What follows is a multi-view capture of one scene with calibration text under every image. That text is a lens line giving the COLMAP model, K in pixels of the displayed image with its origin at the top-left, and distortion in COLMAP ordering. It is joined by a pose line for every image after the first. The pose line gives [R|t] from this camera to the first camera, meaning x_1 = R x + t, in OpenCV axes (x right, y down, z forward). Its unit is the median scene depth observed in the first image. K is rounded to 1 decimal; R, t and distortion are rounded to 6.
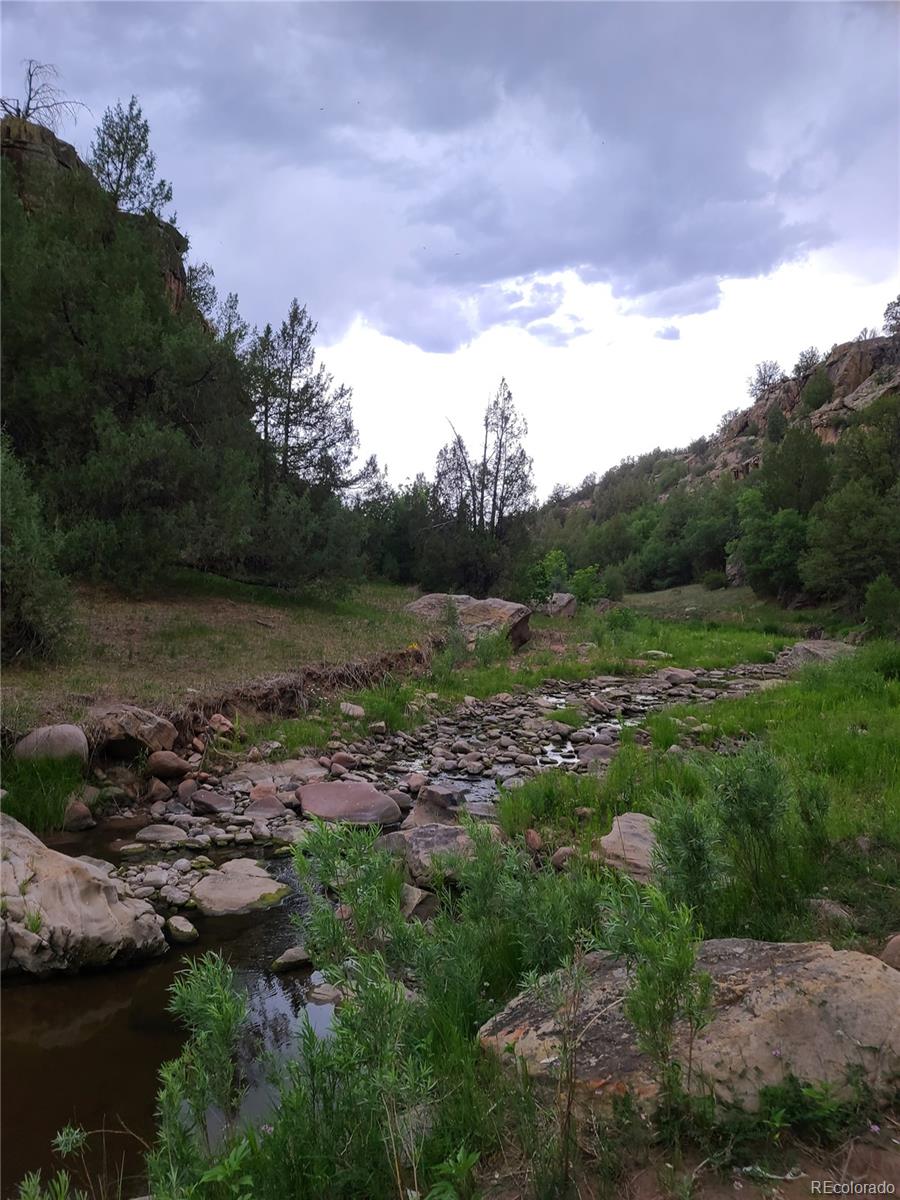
lens RADIAL K [[873.5, 0, 450.8], [0, 873.5, 606.4], [0, 0, 1]] dist [0.021917, 0.001279]
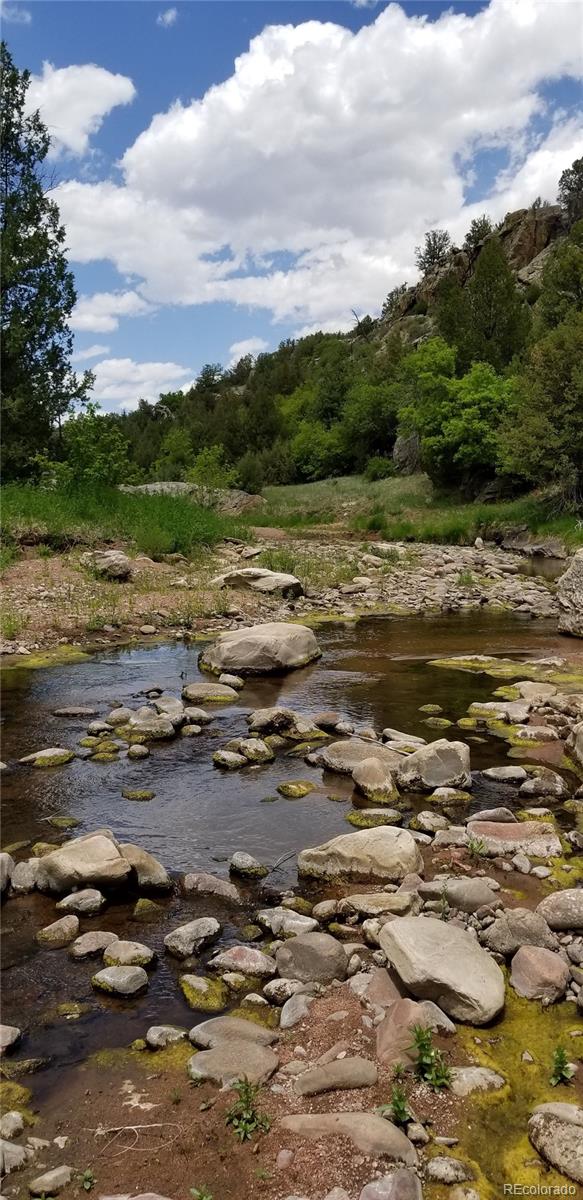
lens RADIAL K [[873.6, 0, 293.1], [0, 873.6, 596.3], [0, 0, 1]] dist [-0.008360, -0.000724]
pose [[0.981353, -0.025348, 0.190533, 0.040608], [0.006556, 0.995104, 0.098621, 0.003334], [-0.192100, -0.095533, 0.976714, 0.132530]]
